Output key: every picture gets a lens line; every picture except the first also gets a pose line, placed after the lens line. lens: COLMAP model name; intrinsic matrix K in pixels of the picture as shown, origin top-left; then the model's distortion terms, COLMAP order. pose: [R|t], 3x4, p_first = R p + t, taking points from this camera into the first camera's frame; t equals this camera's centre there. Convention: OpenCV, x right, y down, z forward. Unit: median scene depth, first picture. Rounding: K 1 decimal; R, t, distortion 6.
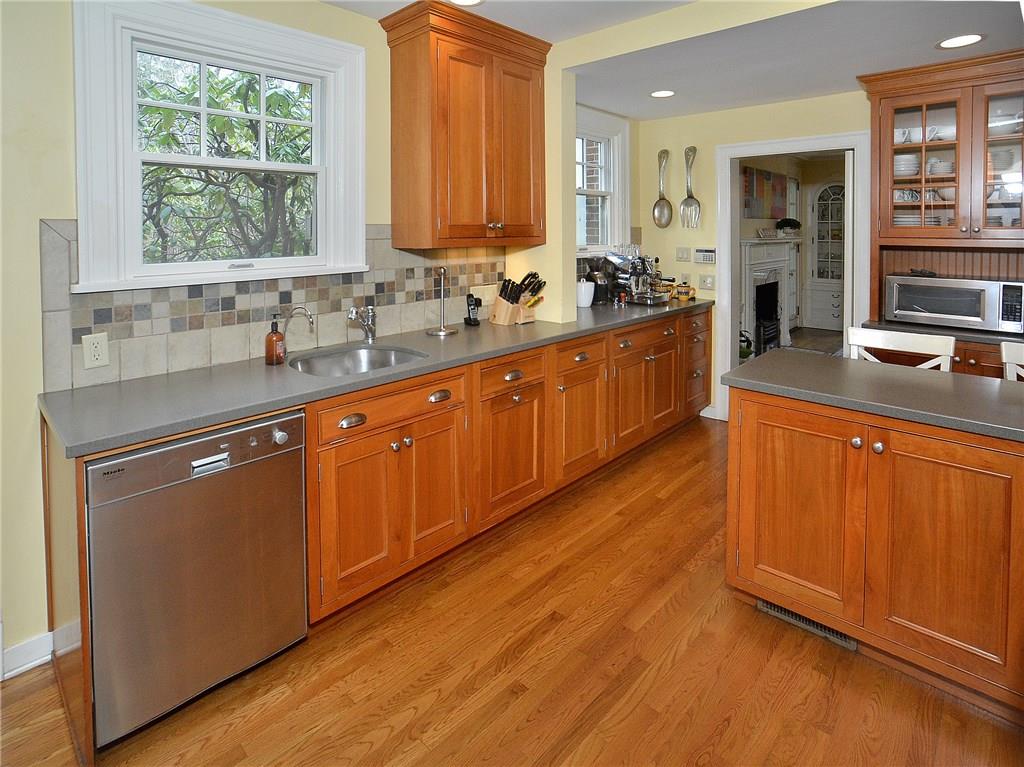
lens RADIAL K [[537.5, 0, 534.0], [0, 537.5, 370.6], [0, 0, 1]] dist [0.000493, 0.000386]
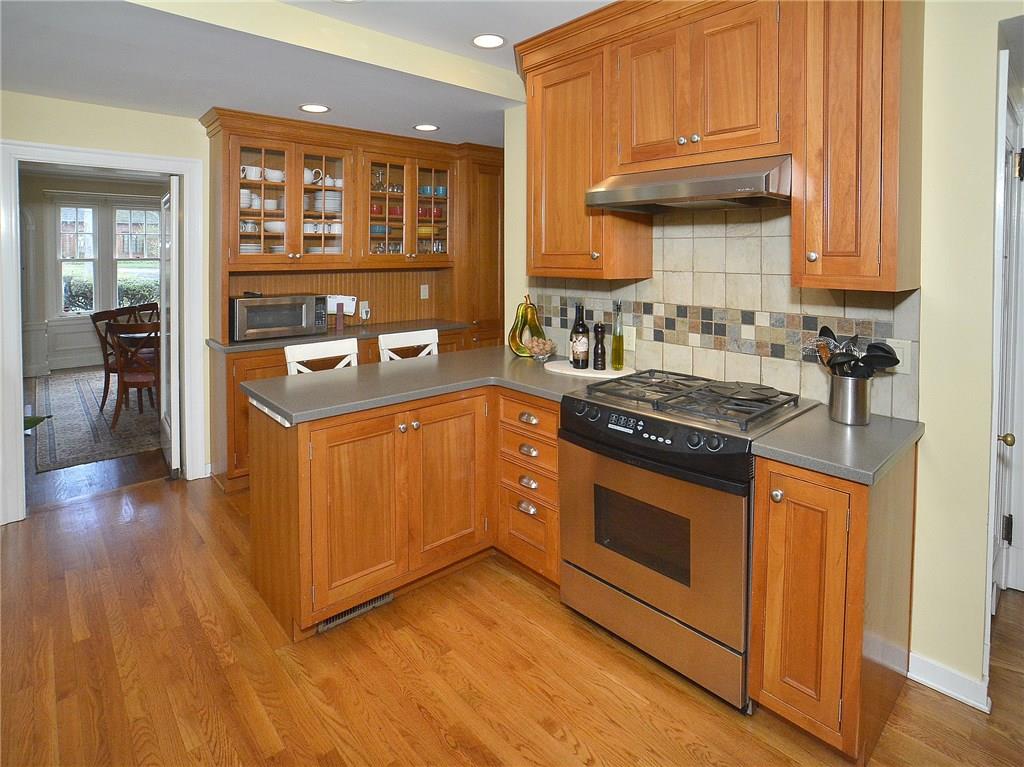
lens RADIAL K [[543.9, 0, 497.0], [0, 543.9, 380.1], [0, 0, 1]] dist [-0.002694, -0.000727]
pose [[0.129336, -0.219785, 0.966937, -0.449963], [0.245292, 0.951913, 0.183560, -0.119762], [-0.960783, 0.213441, 0.177028, 0.434611]]
